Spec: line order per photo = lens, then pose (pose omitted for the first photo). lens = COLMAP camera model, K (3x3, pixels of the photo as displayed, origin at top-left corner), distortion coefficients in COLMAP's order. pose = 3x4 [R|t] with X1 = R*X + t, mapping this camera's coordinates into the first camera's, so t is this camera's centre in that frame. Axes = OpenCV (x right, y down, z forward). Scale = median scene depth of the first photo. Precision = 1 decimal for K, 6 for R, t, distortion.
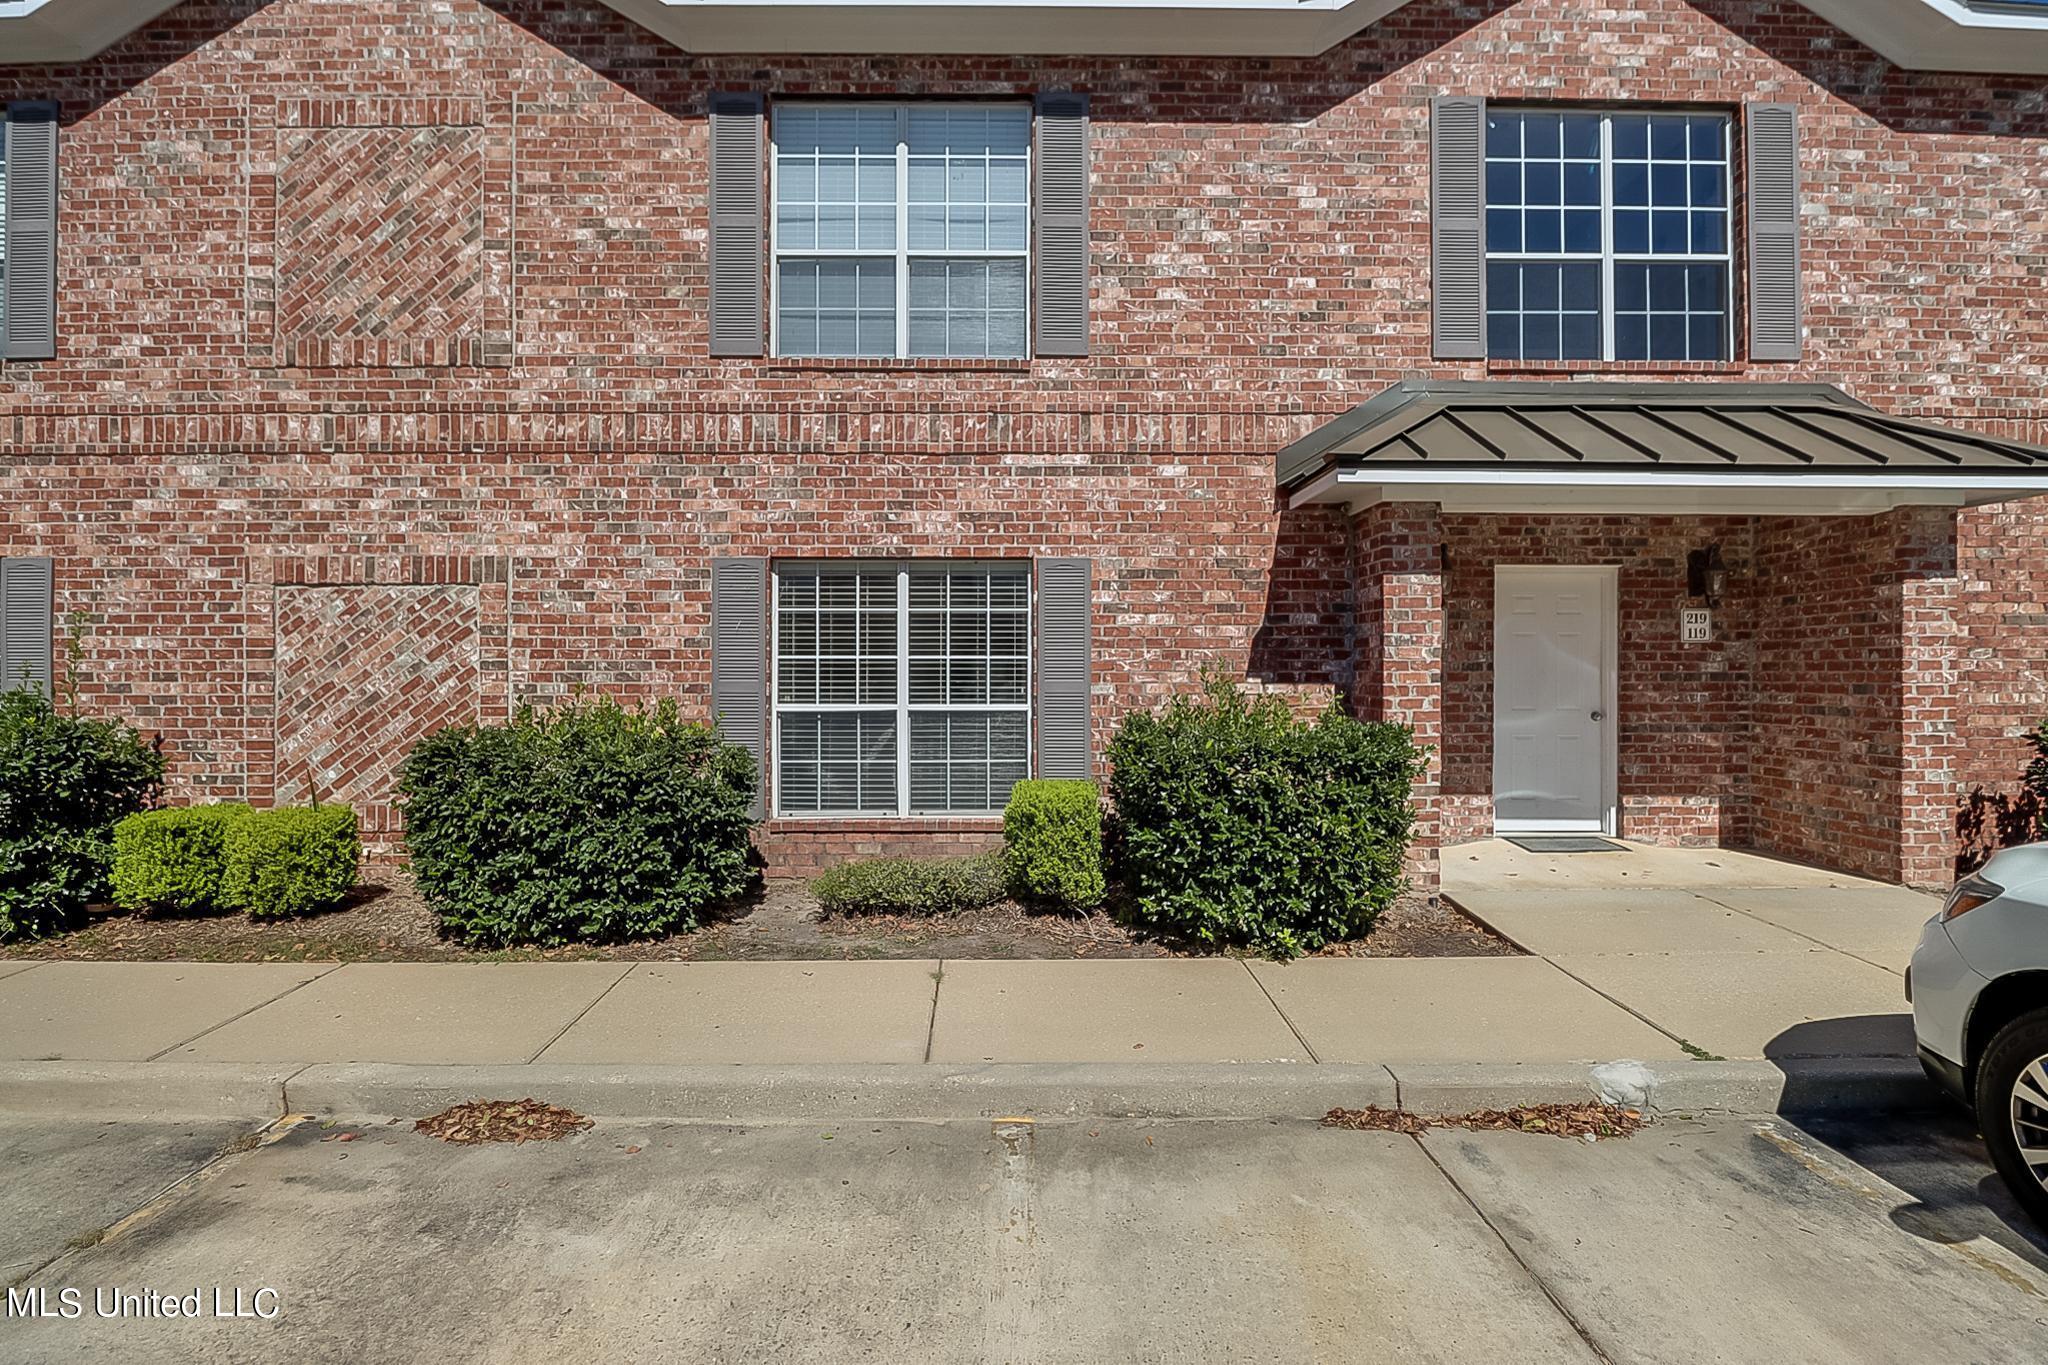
lens RADIAL K [[973.3, 0, 1027.6], [0, 973.3, 706.9], [0, 0, 1]] dist [0.000873, -0.010144]
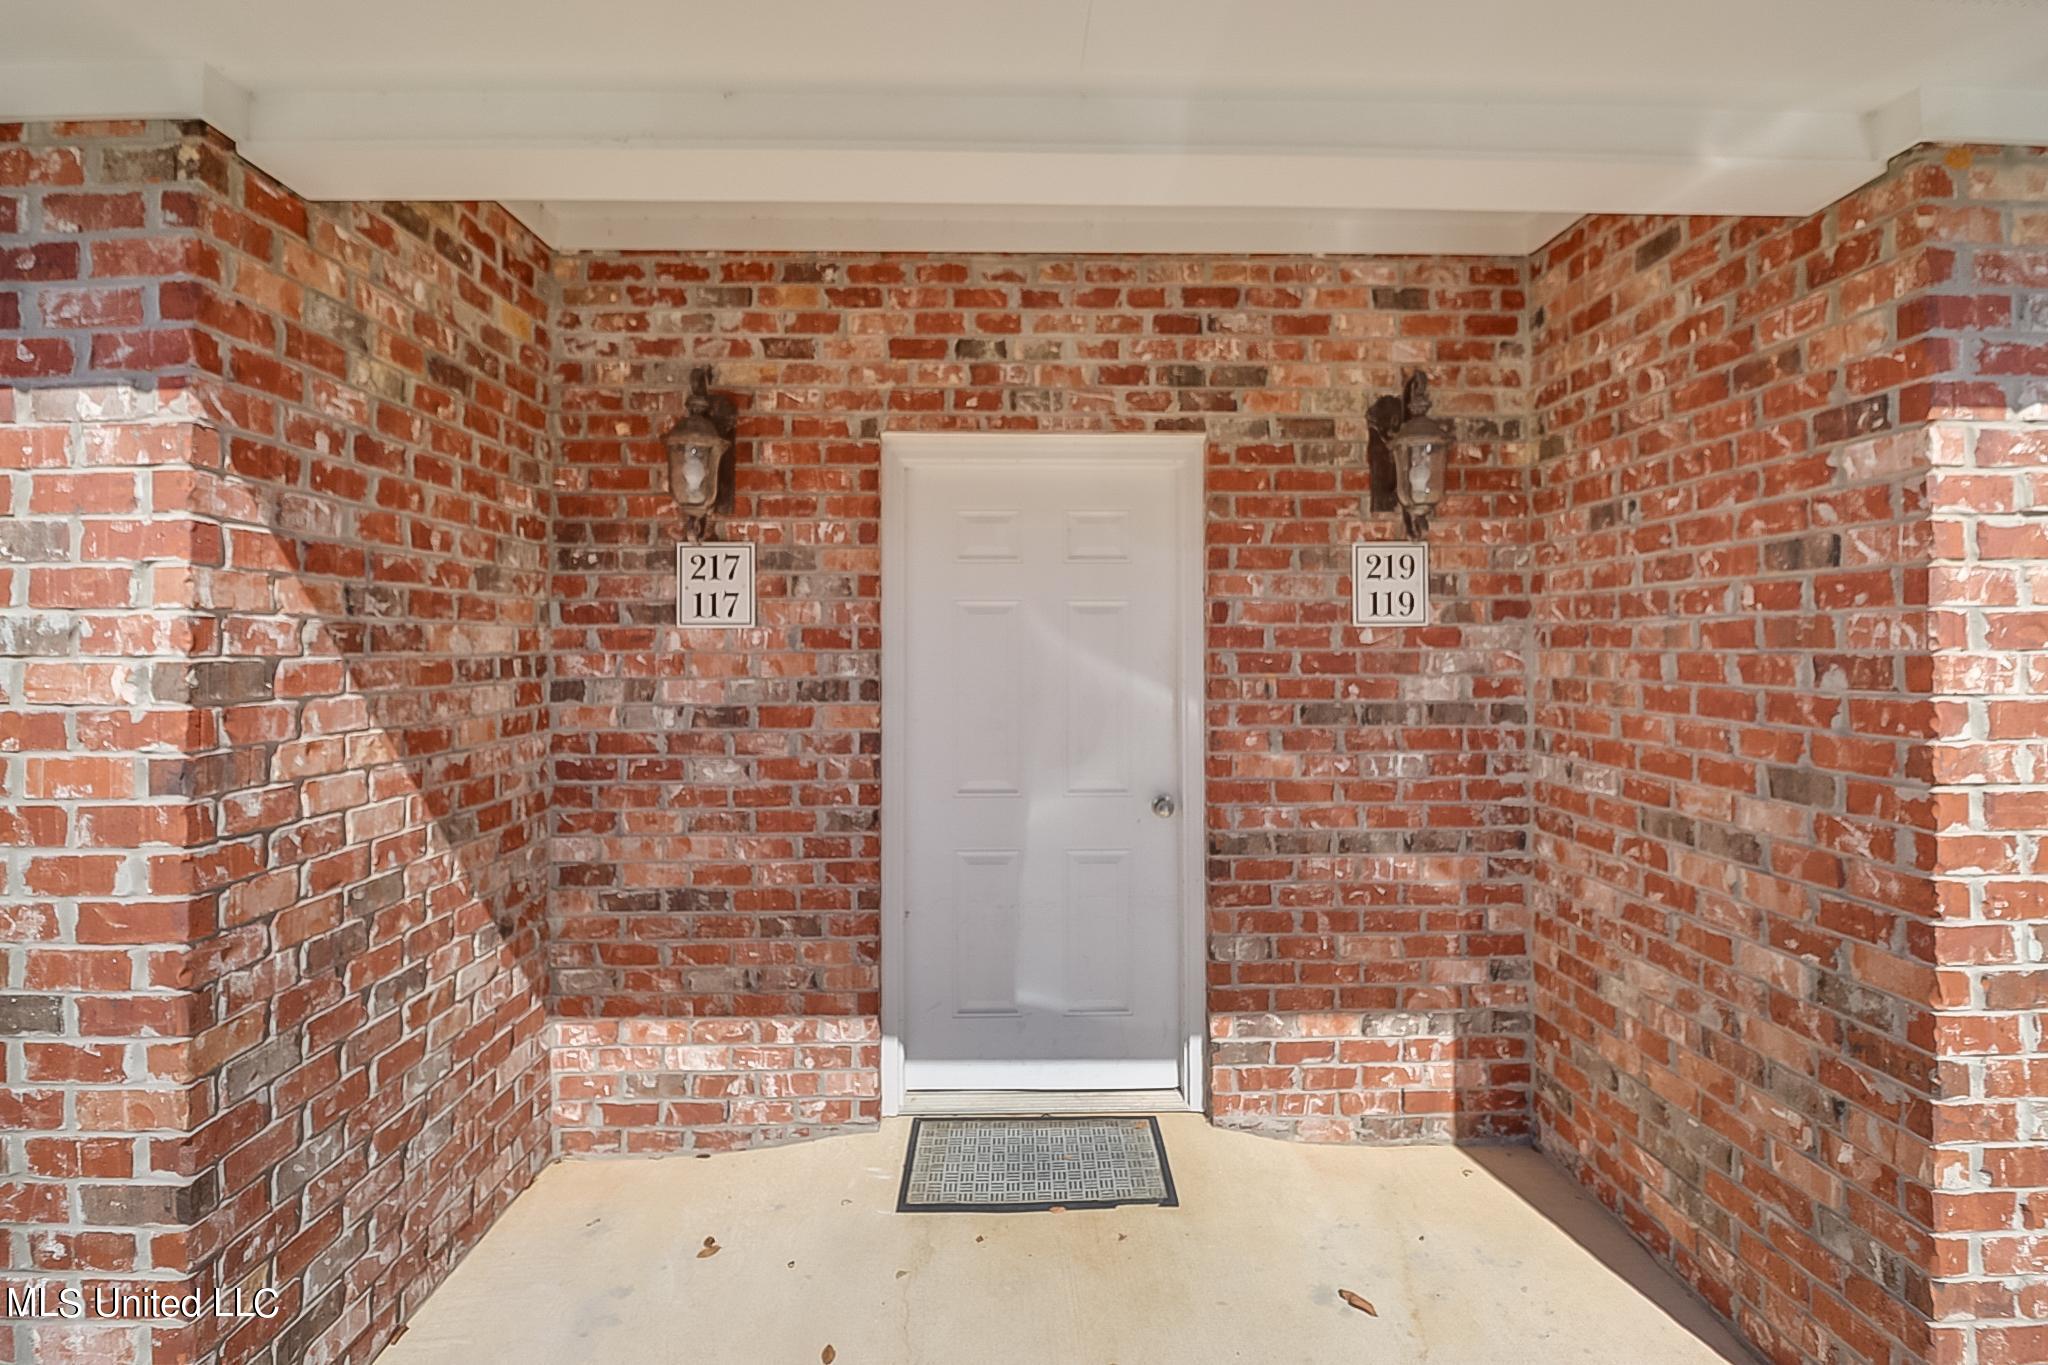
lens RADIAL K [[967.4, 0, 1025.2], [0, 967.4, 659.6], [0, 0, 1]] dist [-0.001552, -0.008707]
pose [[0.999938, -0.002349, 0.010852, 0.535001], [0.002541, 0.999840, -0.017713, -0.046533], [-0.010809, 0.017739, 0.999784, 0.606908]]
